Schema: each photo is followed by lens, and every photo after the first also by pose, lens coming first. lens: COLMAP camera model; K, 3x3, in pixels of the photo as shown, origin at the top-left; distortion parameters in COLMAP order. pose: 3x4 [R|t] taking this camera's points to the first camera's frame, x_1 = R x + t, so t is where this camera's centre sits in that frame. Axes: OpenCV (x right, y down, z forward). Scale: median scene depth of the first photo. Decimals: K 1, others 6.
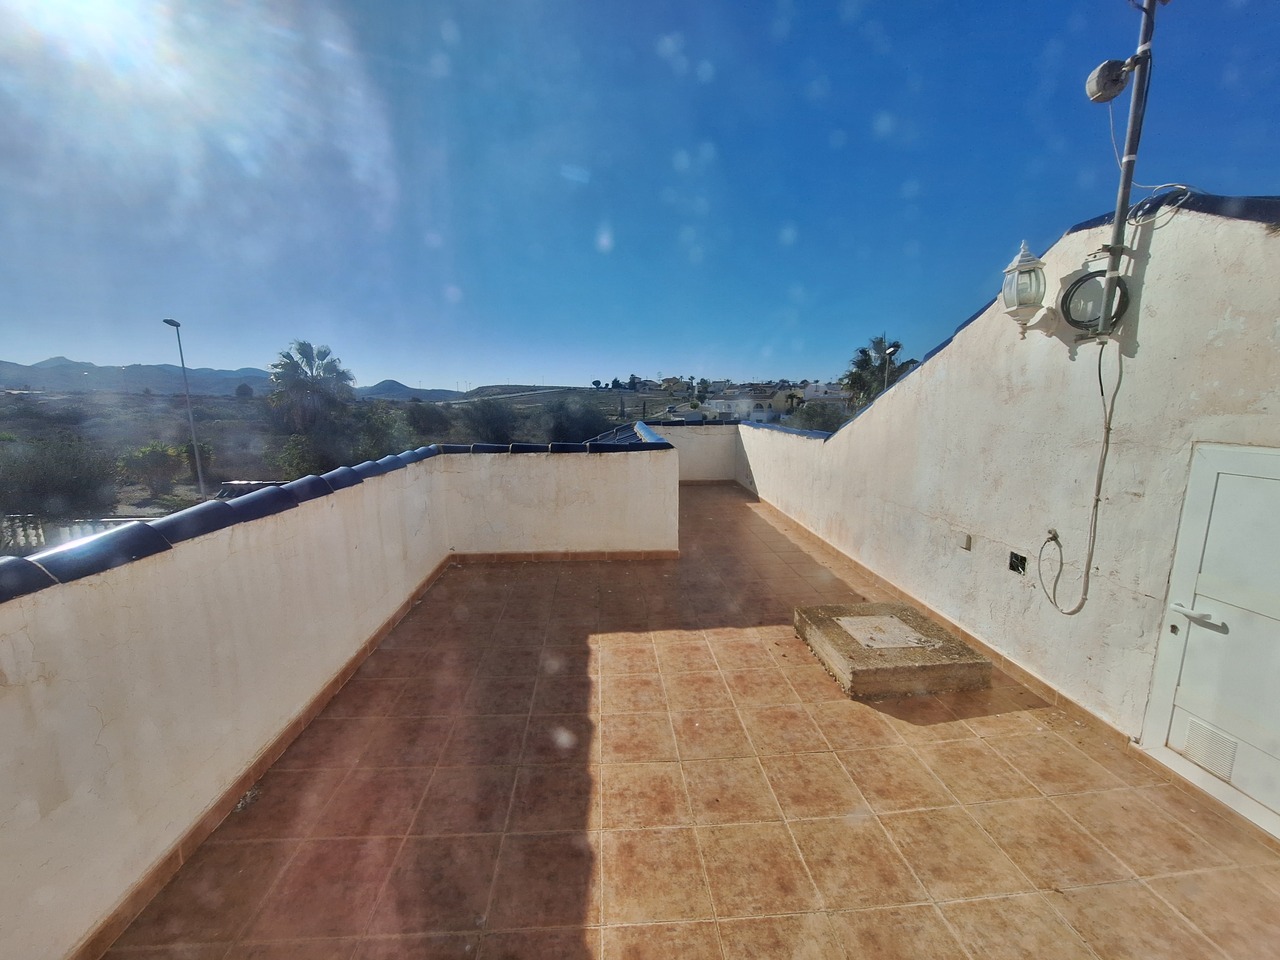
lens RADIAL K [[508.9, 0, 629.4], [0, 508.9, 485.2], [0, 0, 1]] dist [0.002166, 0.000100]
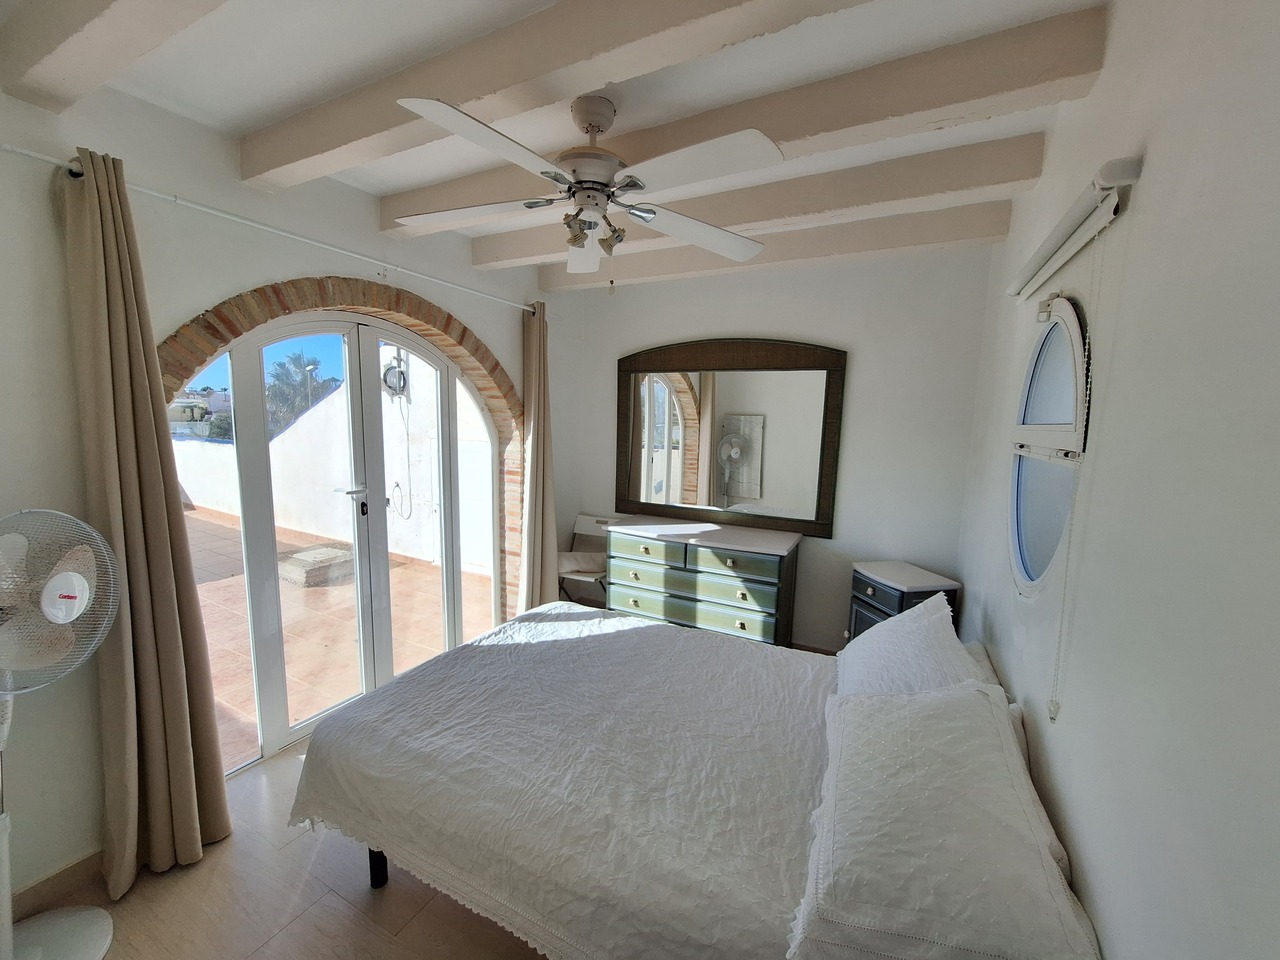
lens RADIAL K [[508.9, 0, 633.5], [0, 508.9, 487.1], [0, 0, 1]] dist [0.002166, 0.000100]
pose [[0.525115, -0.090478, 0.846208, -0.379818], [0.111346, 0.993089, 0.037087, 0.118022], [-0.843716, 0.074747, 0.531561, -0.807710]]
